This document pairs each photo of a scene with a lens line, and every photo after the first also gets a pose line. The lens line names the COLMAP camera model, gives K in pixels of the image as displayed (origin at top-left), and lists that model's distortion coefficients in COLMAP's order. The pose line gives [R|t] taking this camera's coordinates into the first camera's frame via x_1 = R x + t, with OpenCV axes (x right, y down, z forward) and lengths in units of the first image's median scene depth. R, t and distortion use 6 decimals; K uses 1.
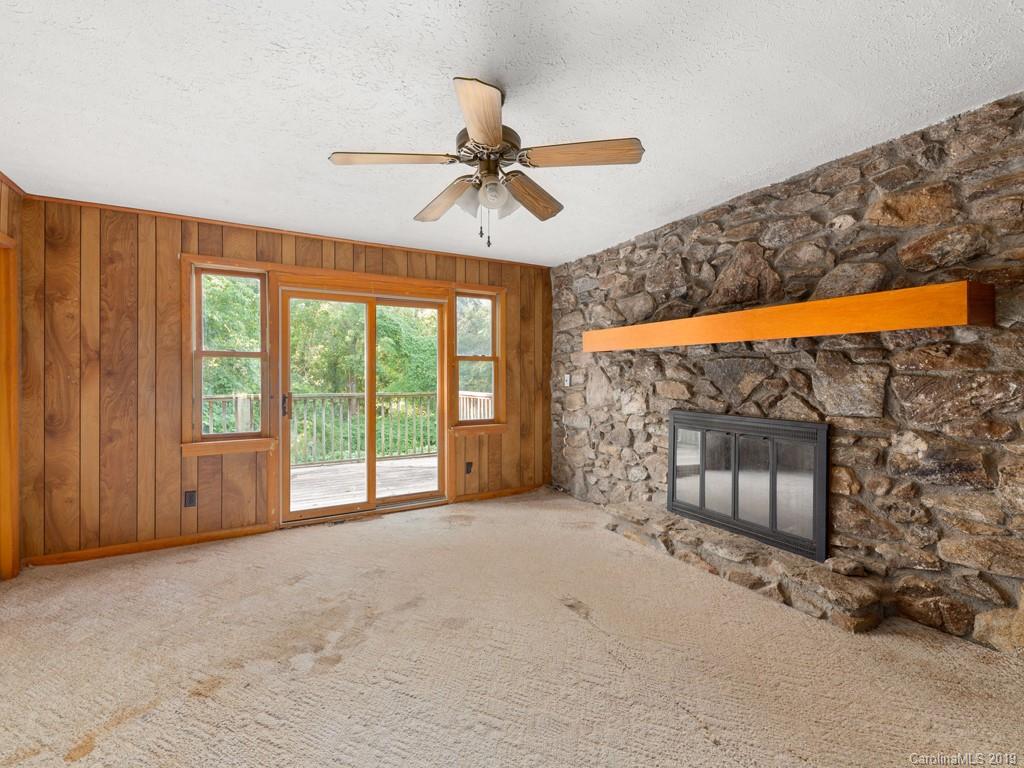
lens RADIAL K [[467.5, 0, 512.0], [0, 467.5, 384.0], [0, 0, 1]] dist [-0.000009, -0.000064]
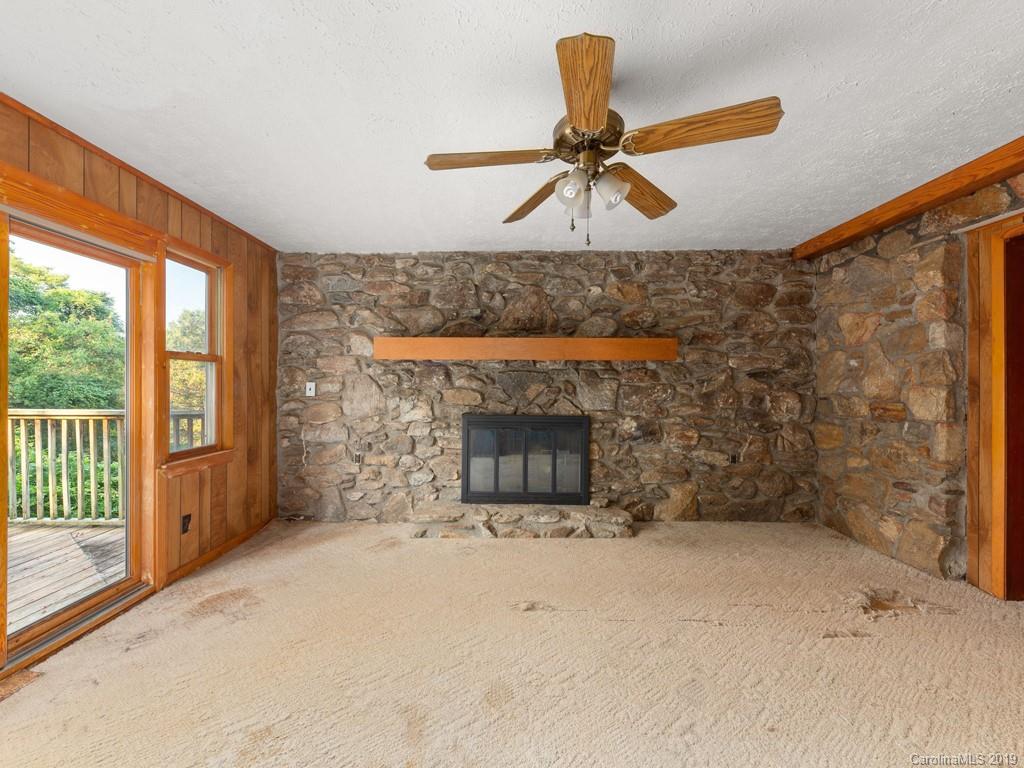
lens RADIAL K [[397.2, 0, 513.7], [0, 397.2, 390.9], [0, 0, 1]] dist [0.000404, 0.000026]
pose [[0.484881, -0.007704, 0.874546, -0.454966], [0.009610, 0.999948, 0.003481, -0.004980], [-0.874527, 0.006717, 0.484930, 0.421486]]
